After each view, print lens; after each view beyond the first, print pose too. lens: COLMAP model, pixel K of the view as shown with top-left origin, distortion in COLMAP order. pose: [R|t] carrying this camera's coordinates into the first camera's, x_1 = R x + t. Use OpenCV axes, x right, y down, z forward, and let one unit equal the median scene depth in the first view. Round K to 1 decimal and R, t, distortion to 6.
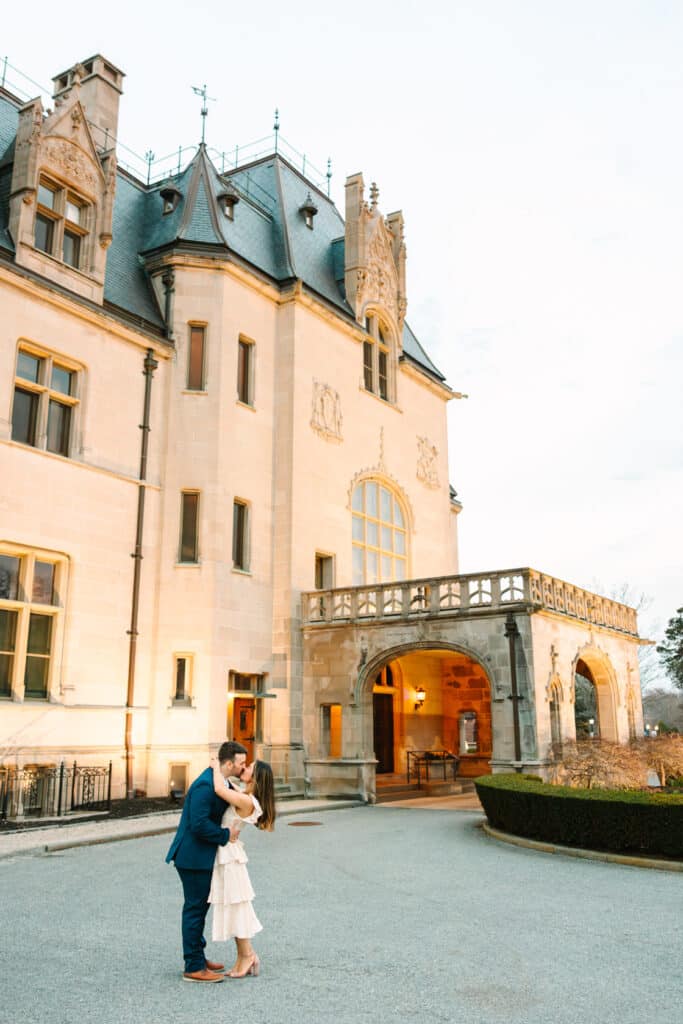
lens RADIAL K [[879.8, 0, 360.1], [0, 879.8, 486.9], [0, 0, 1]] dist [0.005862, -0.006404]
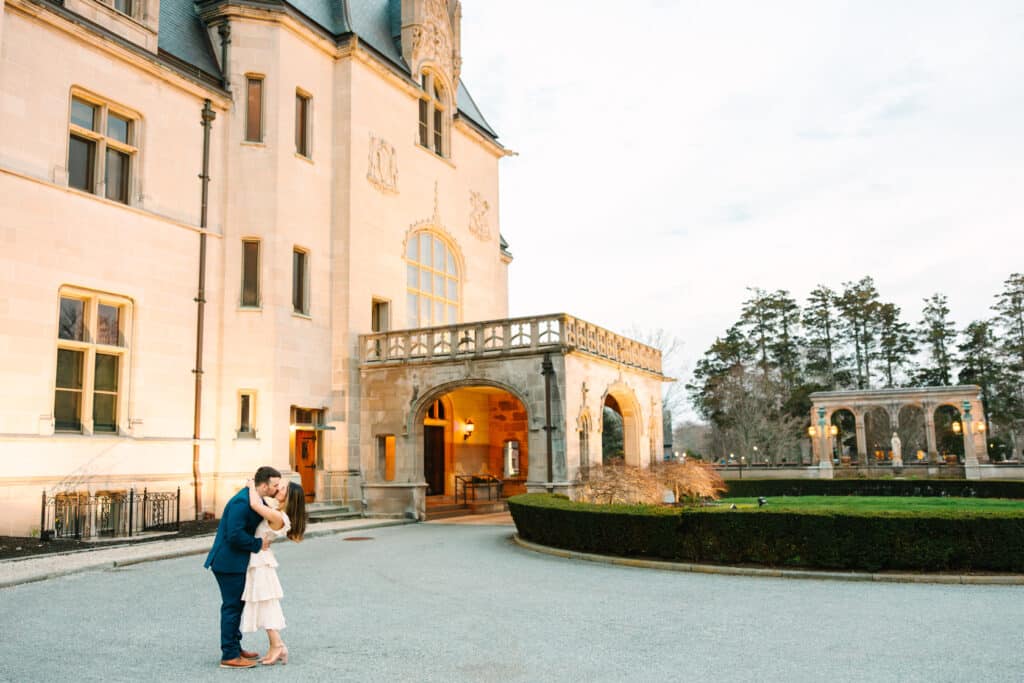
lens RADIAL K [[813.5, 0, 501.9], [0, 813.5, 341.5], [0, 0, 1]] dist [0.006599, -0.001578]
pose [[0.996138, 0.002516, 0.087764, 0.022540], [-0.013448, 0.992166, 0.124199, 0.001142], [-0.086764, -0.124900, 0.988368, -0.008576]]
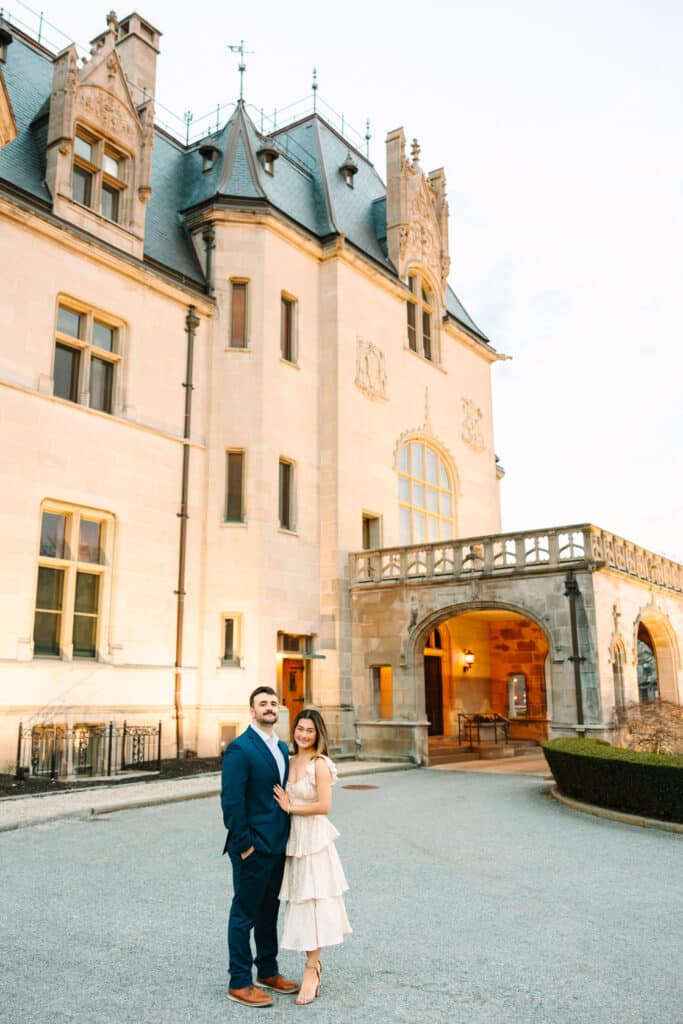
lens RADIAL K [[813.5, 0, 331.4], [0, 813.5, 508.4], [0, 0, 1]] dist [0.006599, -0.001578]
pose [[0.997283, -0.010156, -0.072964, -0.020572], [0.013407, 0.998933, 0.044201, 0.031572], [0.072438, -0.045059, 0.996355, 0.101880]]
